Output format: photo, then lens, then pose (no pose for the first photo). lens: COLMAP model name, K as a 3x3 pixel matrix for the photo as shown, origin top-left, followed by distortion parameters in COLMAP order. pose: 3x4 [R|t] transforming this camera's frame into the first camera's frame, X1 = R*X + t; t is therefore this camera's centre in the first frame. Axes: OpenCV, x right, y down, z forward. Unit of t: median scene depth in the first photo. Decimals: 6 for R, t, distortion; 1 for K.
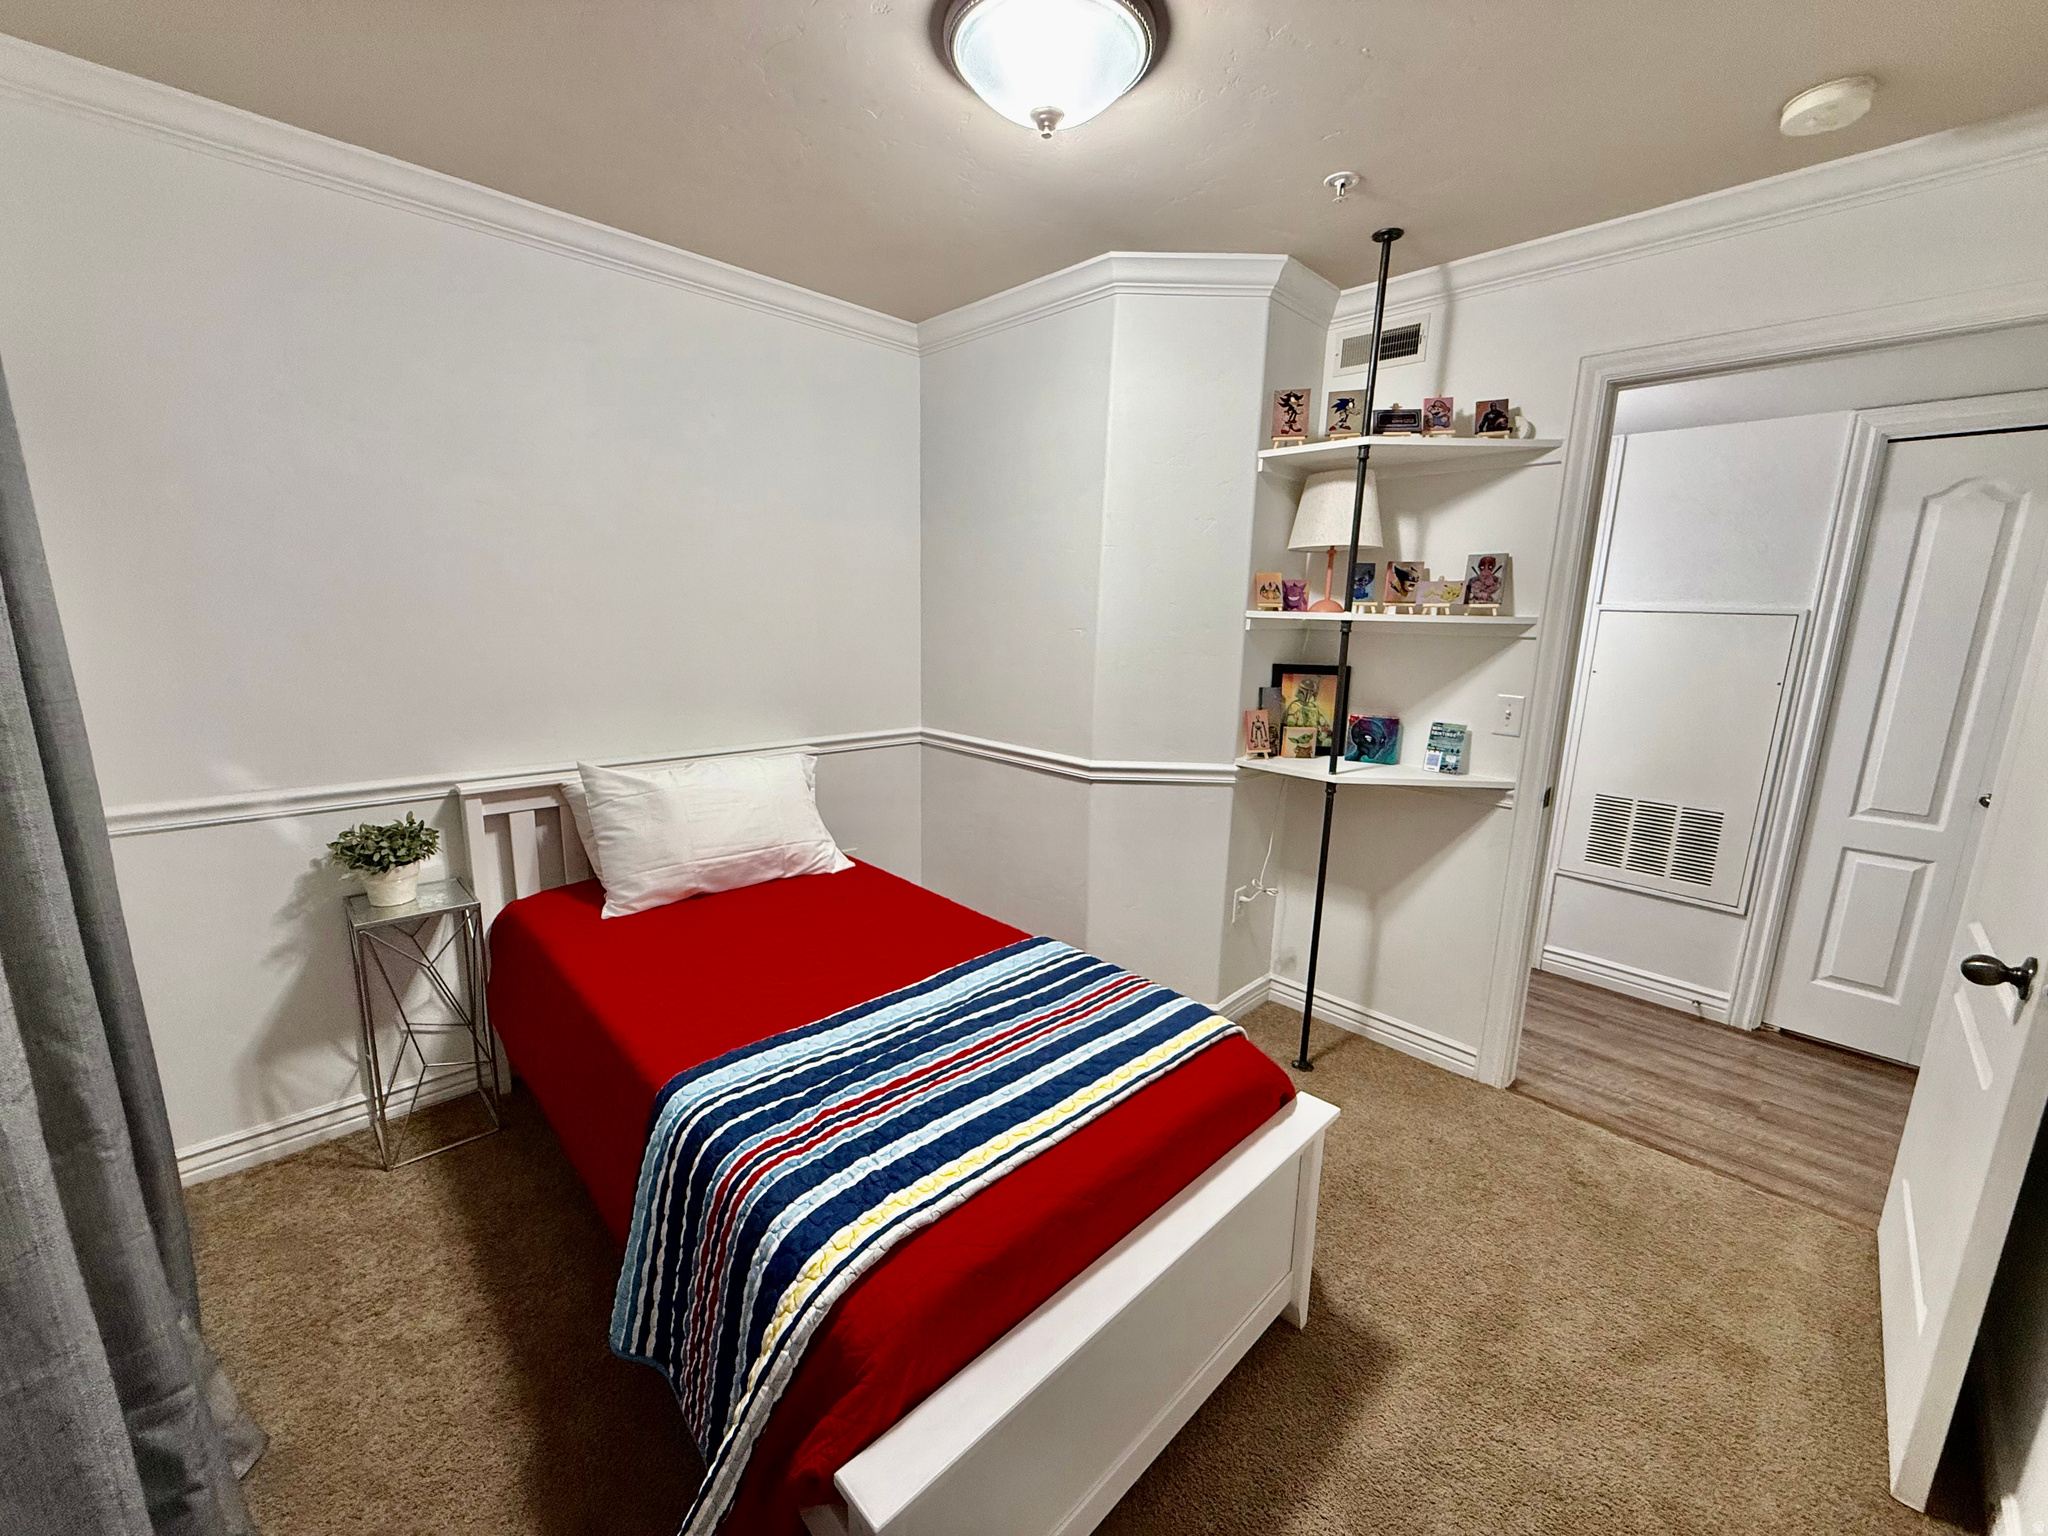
lens RADIAL K [[814.9, 0, 1015.4], [0, 814.9, 768.0], [0, 0, 1]] dist [-0.001235, -0.000141]
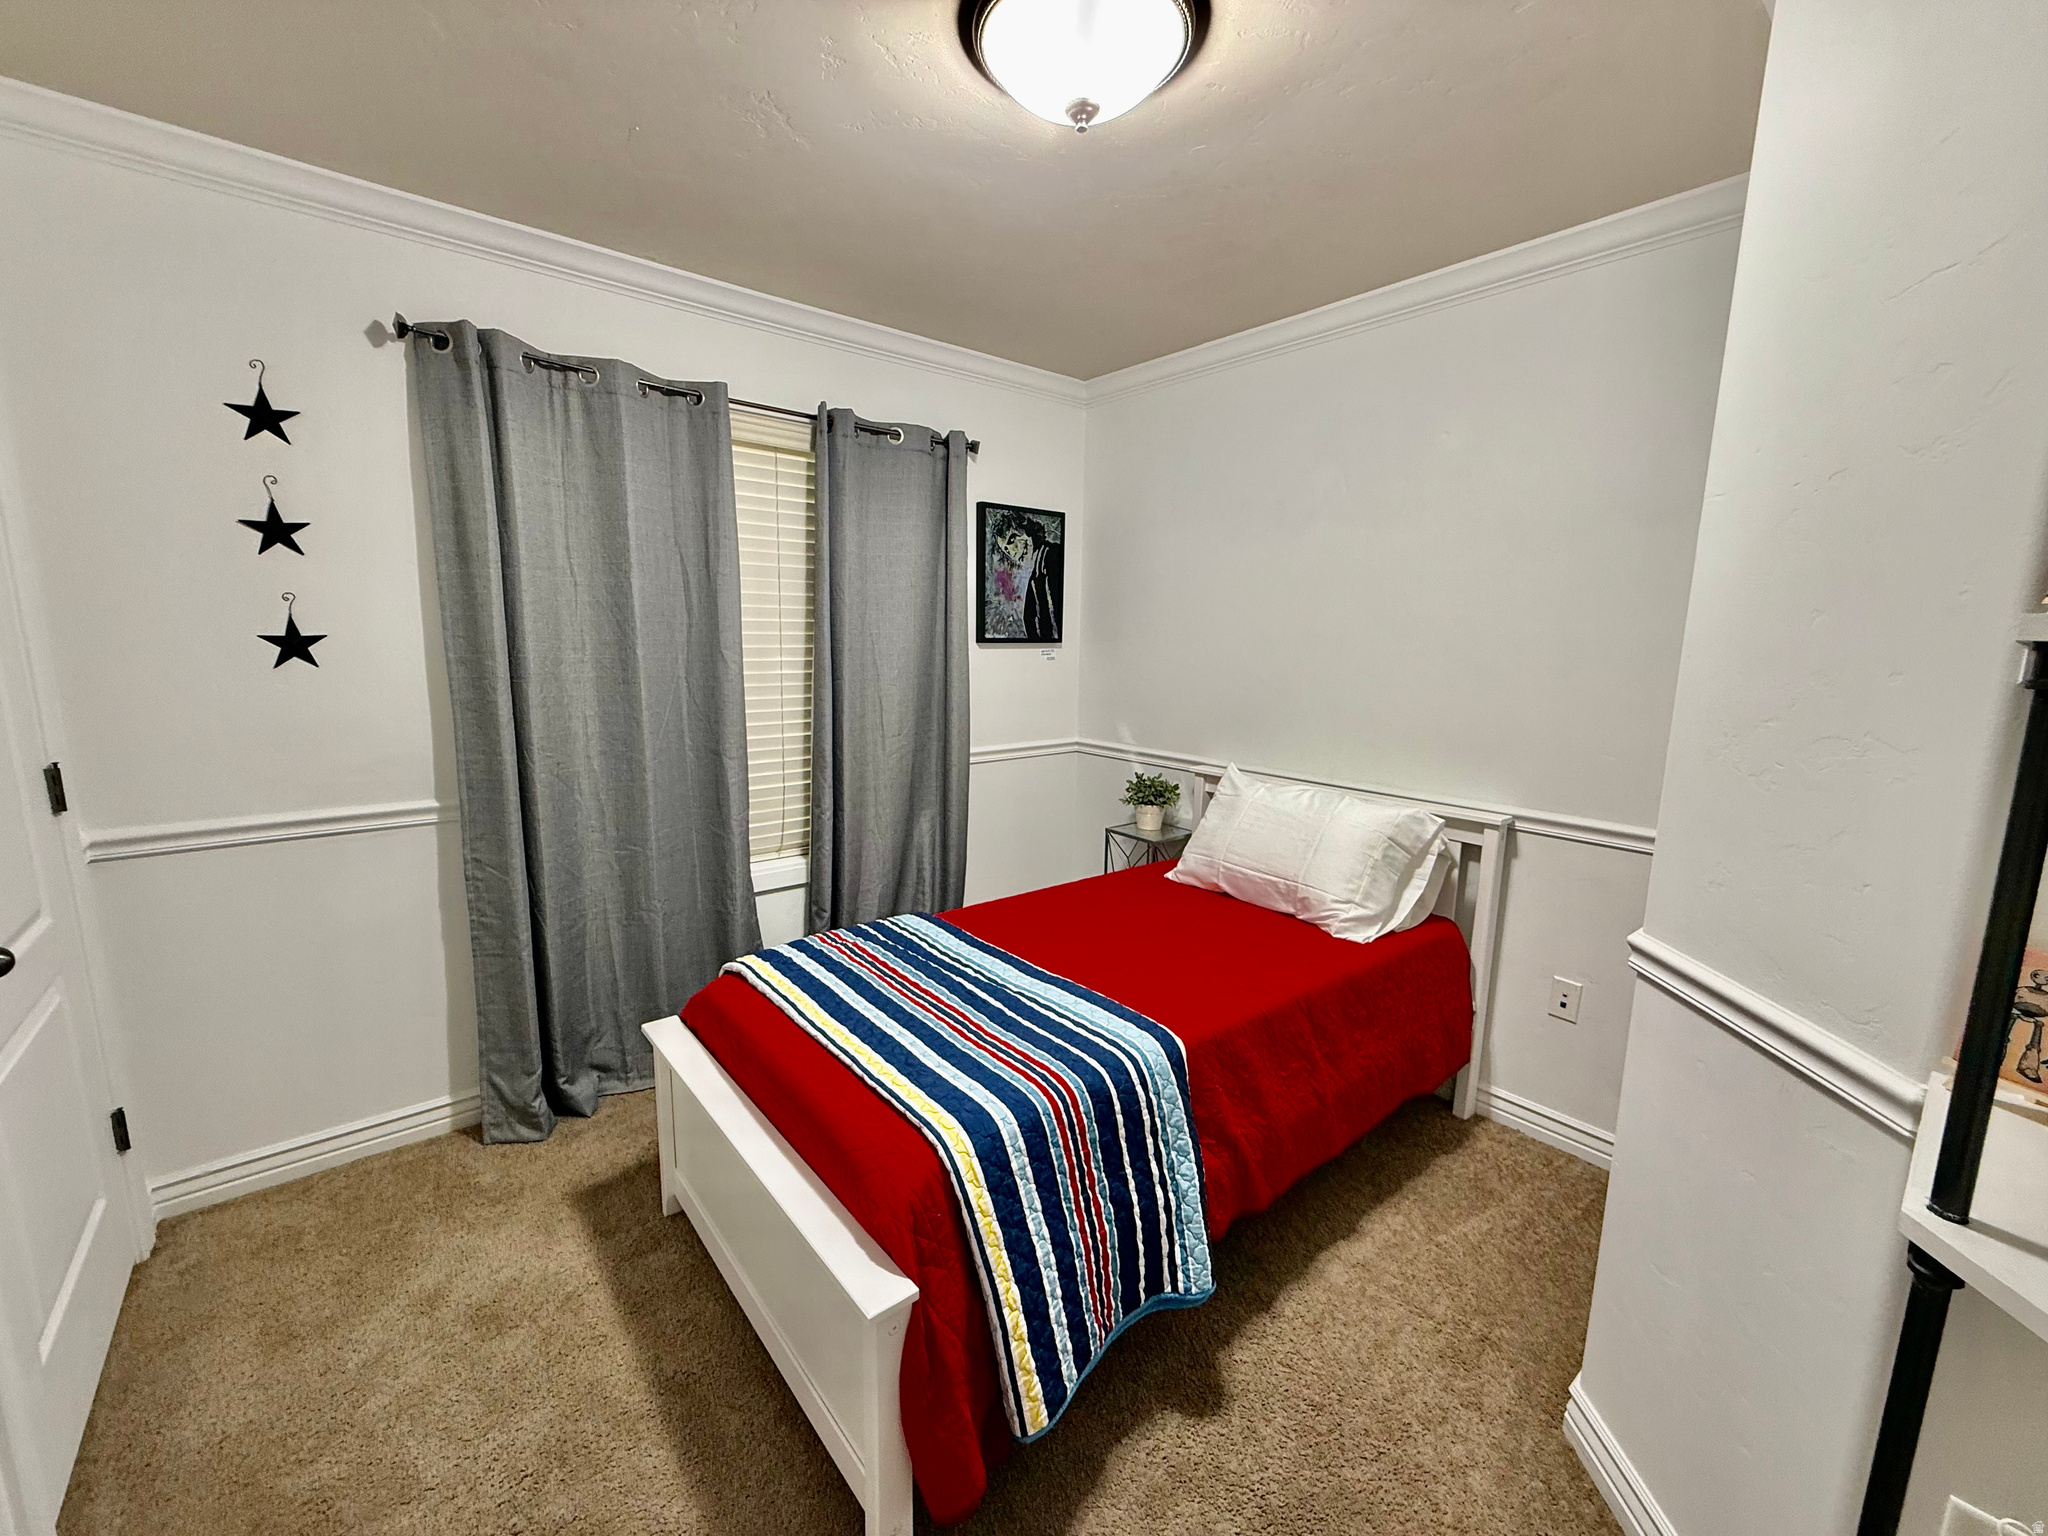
lens RADIAL K [[821.1, 0, 1035.6], [0, 821.1, 754.6], [0, 0, 1]] dist [-0.000448, -0.000056]
pose [[-0.056486, 0.129791, -0.989931, 1.058318], [-0.211461, 0.967465, 0.138912, -0.191700], [0.975753, 0.217178, -0.027202, 1.070998]]
